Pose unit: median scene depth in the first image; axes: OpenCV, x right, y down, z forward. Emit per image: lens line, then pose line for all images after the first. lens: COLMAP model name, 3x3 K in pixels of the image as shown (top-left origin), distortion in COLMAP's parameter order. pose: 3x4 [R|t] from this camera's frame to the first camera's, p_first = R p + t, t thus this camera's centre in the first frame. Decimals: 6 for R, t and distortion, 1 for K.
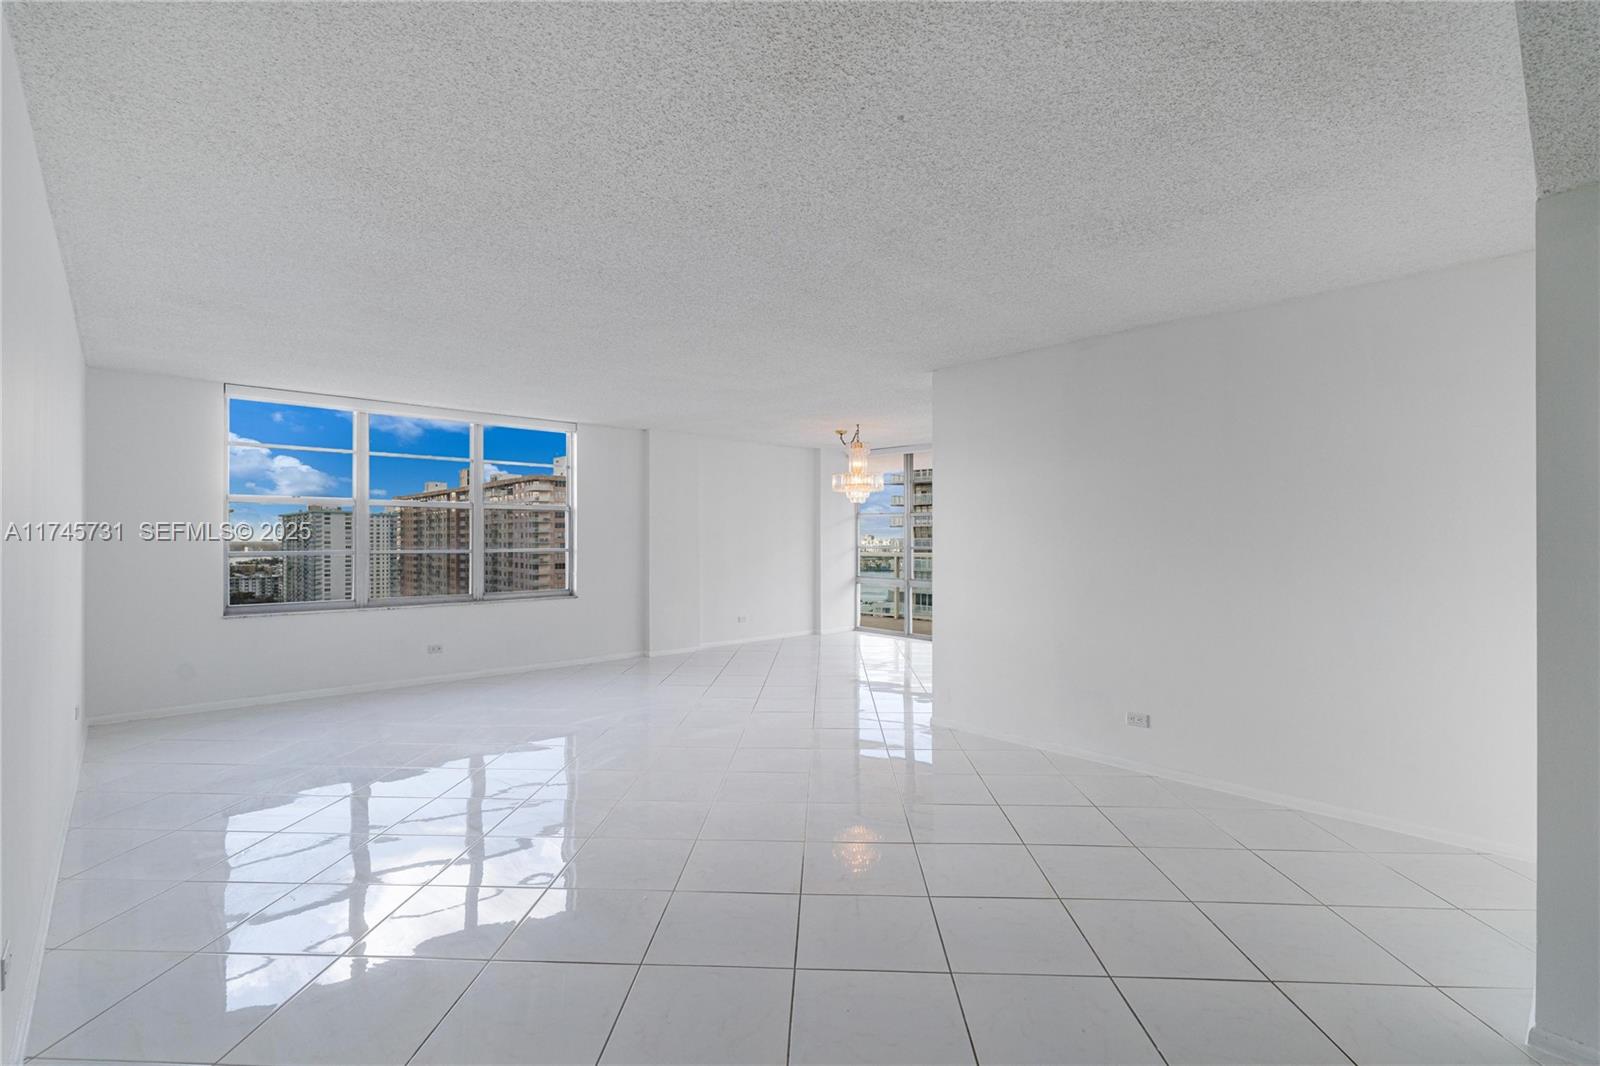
lens RADIAL K [[722.7, 0, 798.7], [0, 722.7, 537.4], [0, 0, 1]] dist [0.001495, 0.000201]
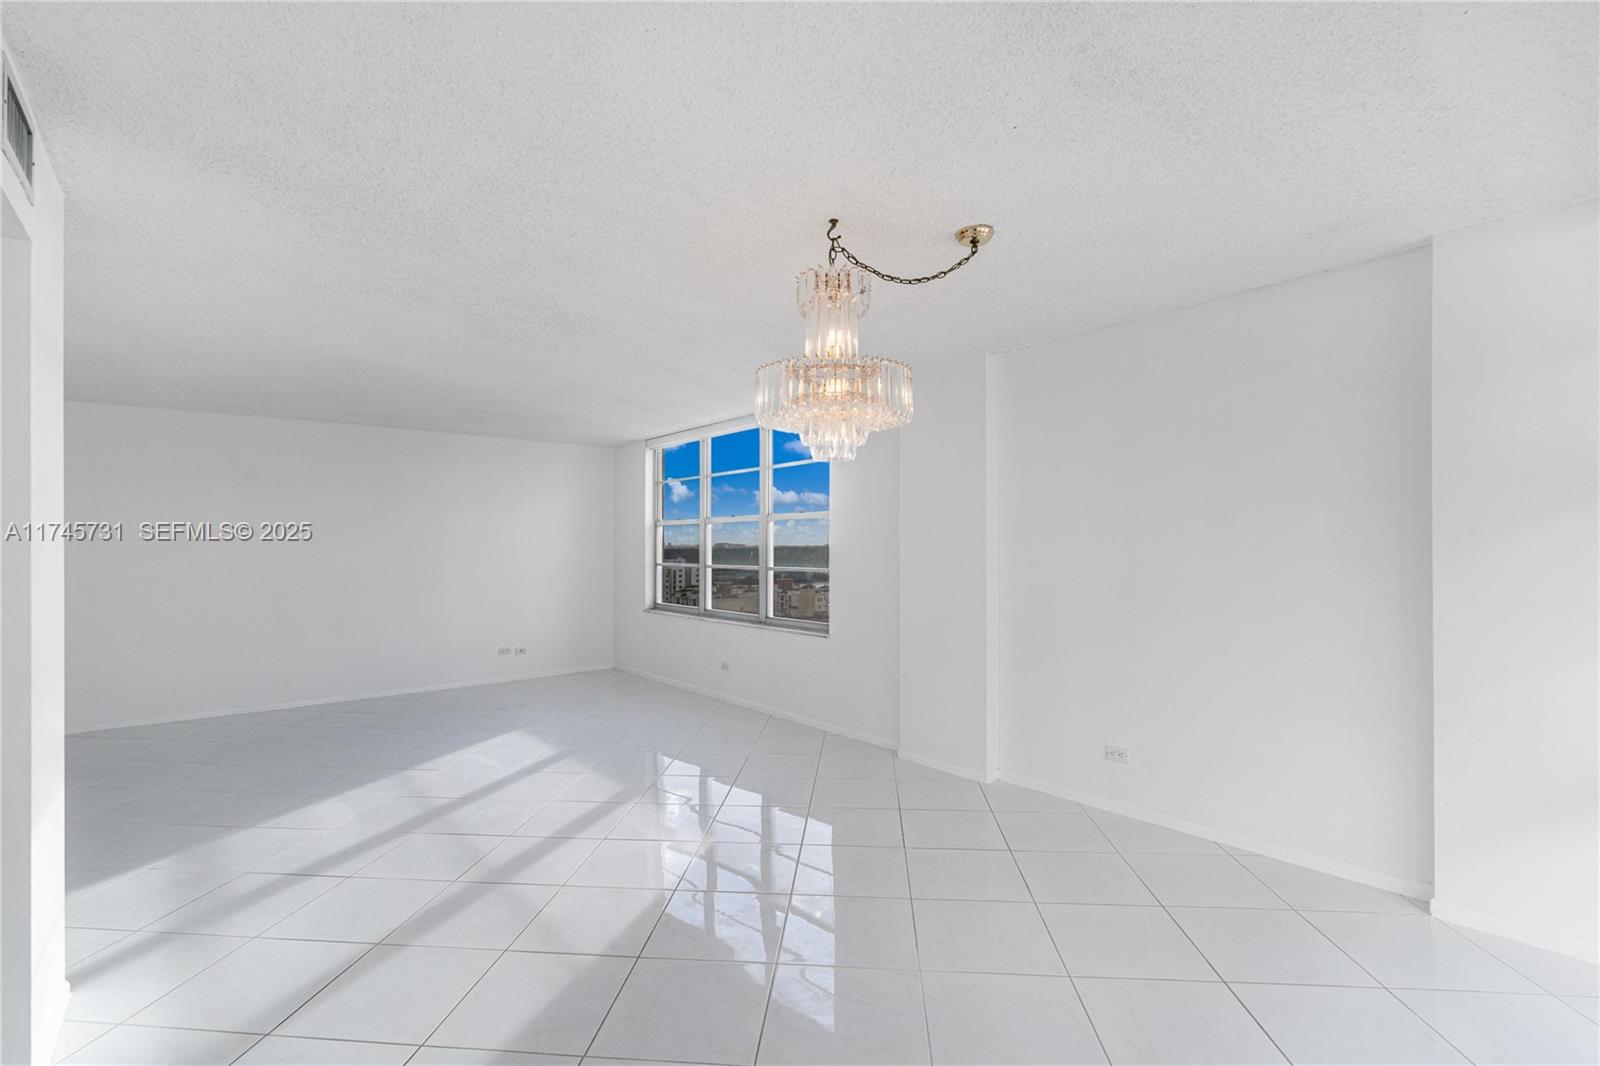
lens RADIAL K [[722.7, 0, 798.7], [0, 722.7, 537.4], [0, 0, 1]] dist [0.001495, 0.000201]
pose [[-0.049393, -0.004568, -0.998769, 0.444862], [0.010010, 0.999937, -0.005068, -0.014381], [0.998729, -0.010248, -0.049344, 1.077728]]
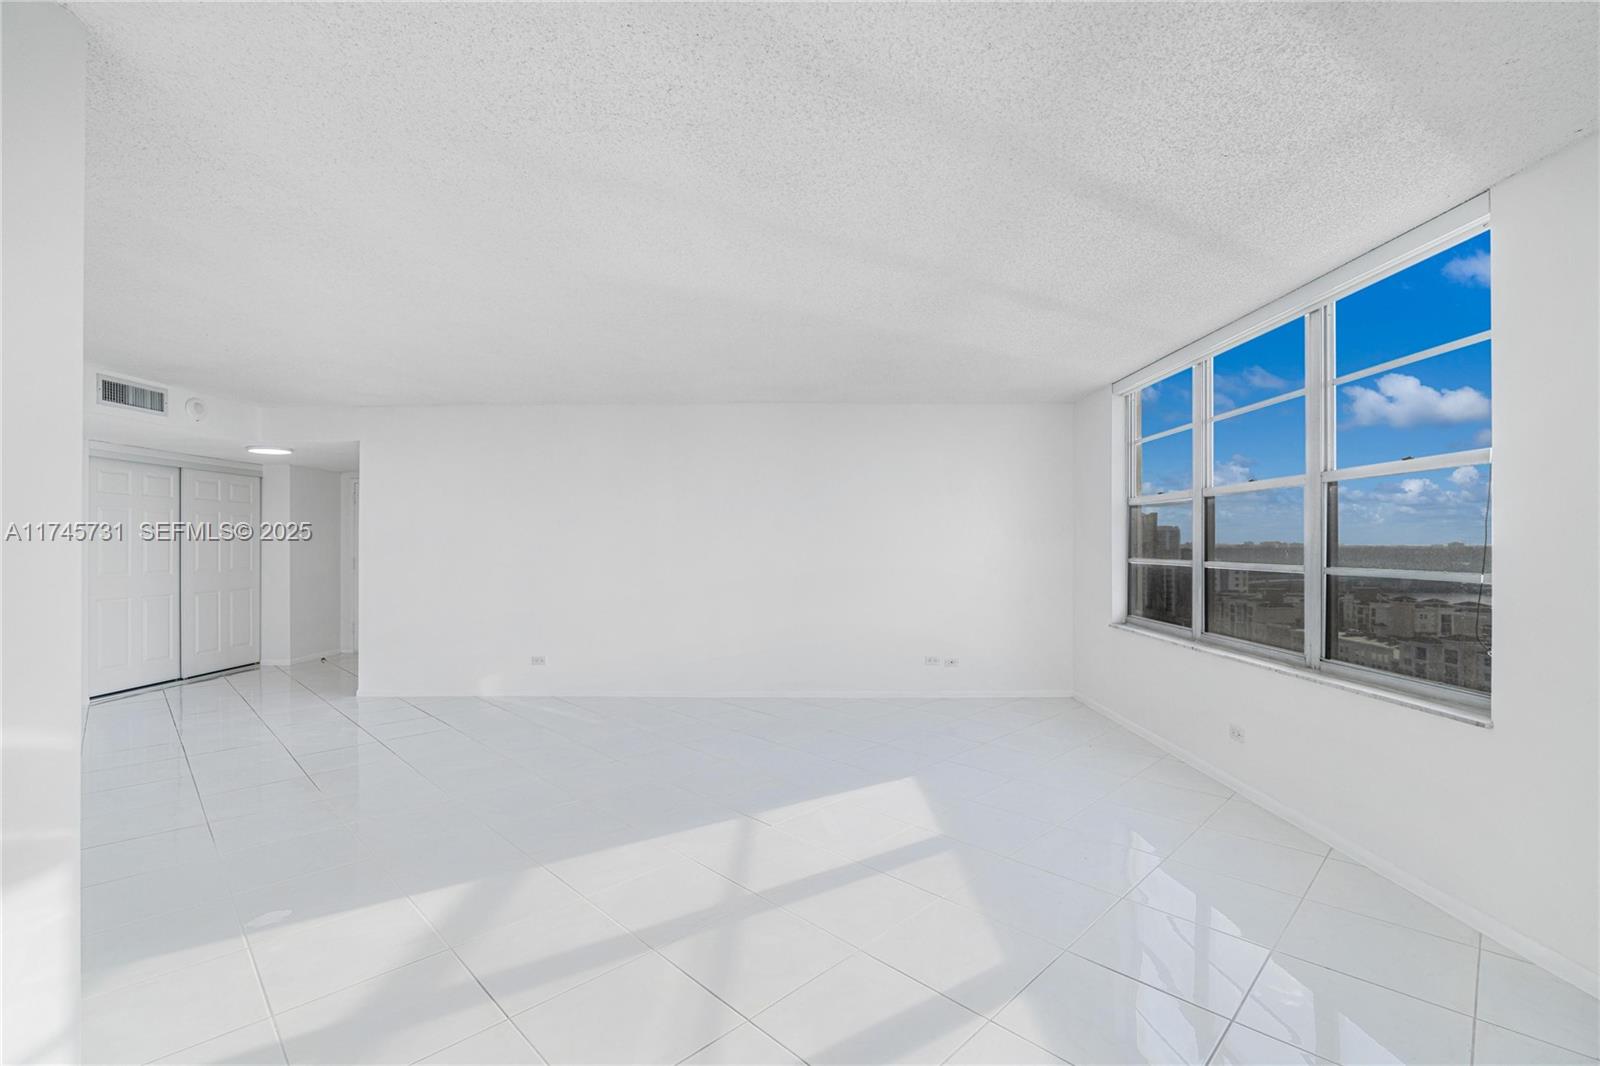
lens RADIAL K [[706.8, 0, 796.1], [0, 706.8, 535.4], [0, 0, 1]] dist [-0.000543, -0.000655]
pose [[-0.679164, -0.004315, -0.733974, 0.151810], [0.004501, 0.999939, -0.010044, -0.002022], [0.733973, -0.010125, -0.679104, 1.057884]]
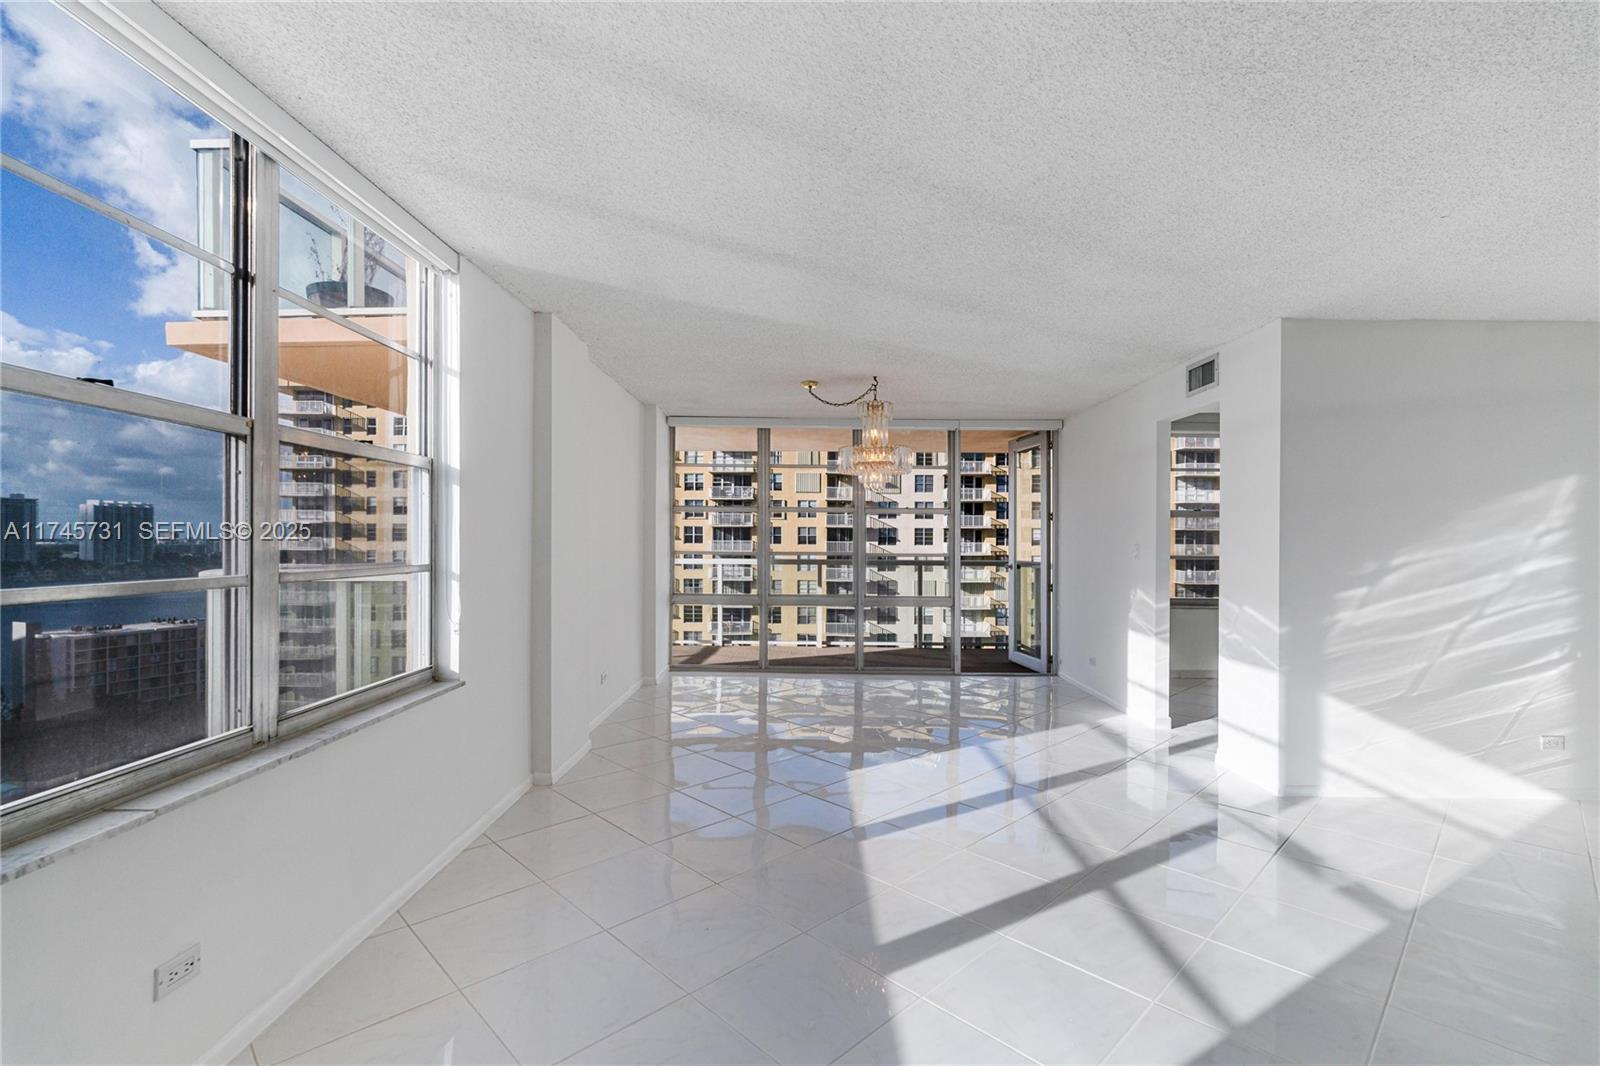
lens RADIAL K [[706.8, 0, 796.1], [0, 706.8, 535.4], [0, 0, 1]] dist [-0.000543, -0.000655]
pose [[0.689382, 0.009003, 0.724342, -0.500079], [-0.009934, 0.999946, -0.002974, -0.000866], [-0.724330, -0.005146, 0.689434, 0.631412]]
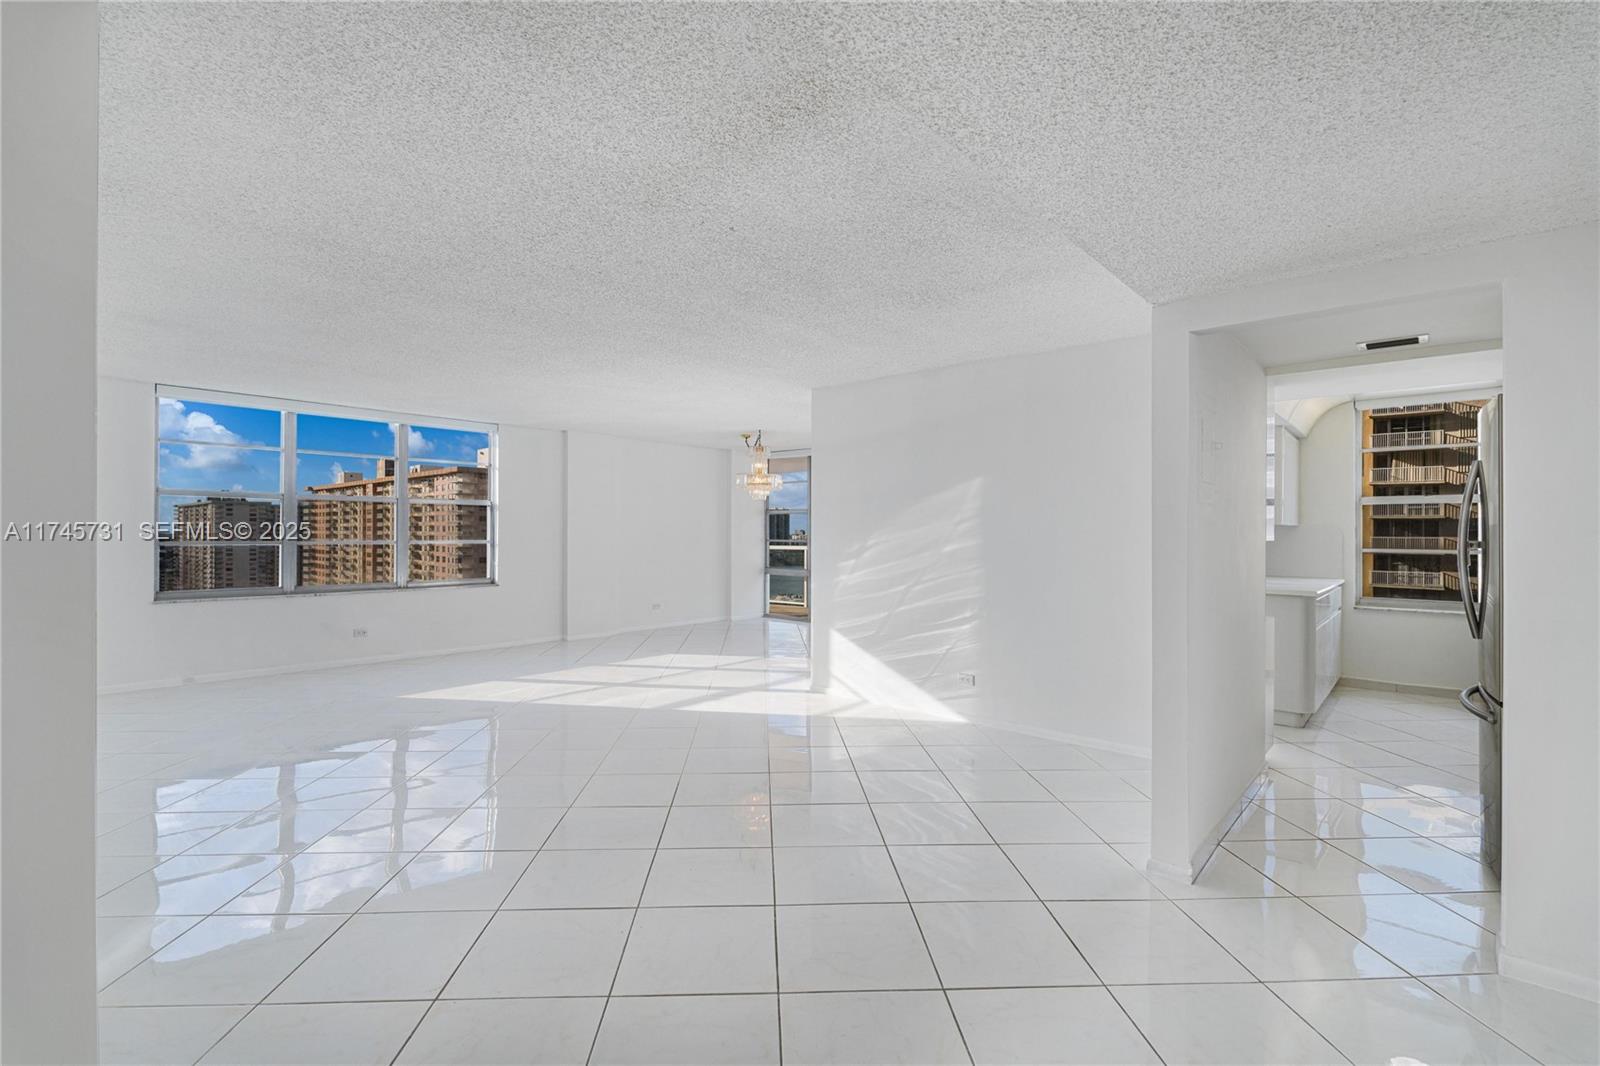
lens RADIAL K [[706.8, 0, 796.1], [0, 706.8, 535.4], [0, 0, 1]] dist [-0.000543, -0.000655]
pose [[0.995325, 0.003969, 0.096500, 0.036813], [-0.004437, 0.999979, 0.004644, 0.001010], [-0.096479, -0.005050, 0.995322, -0.100619]]
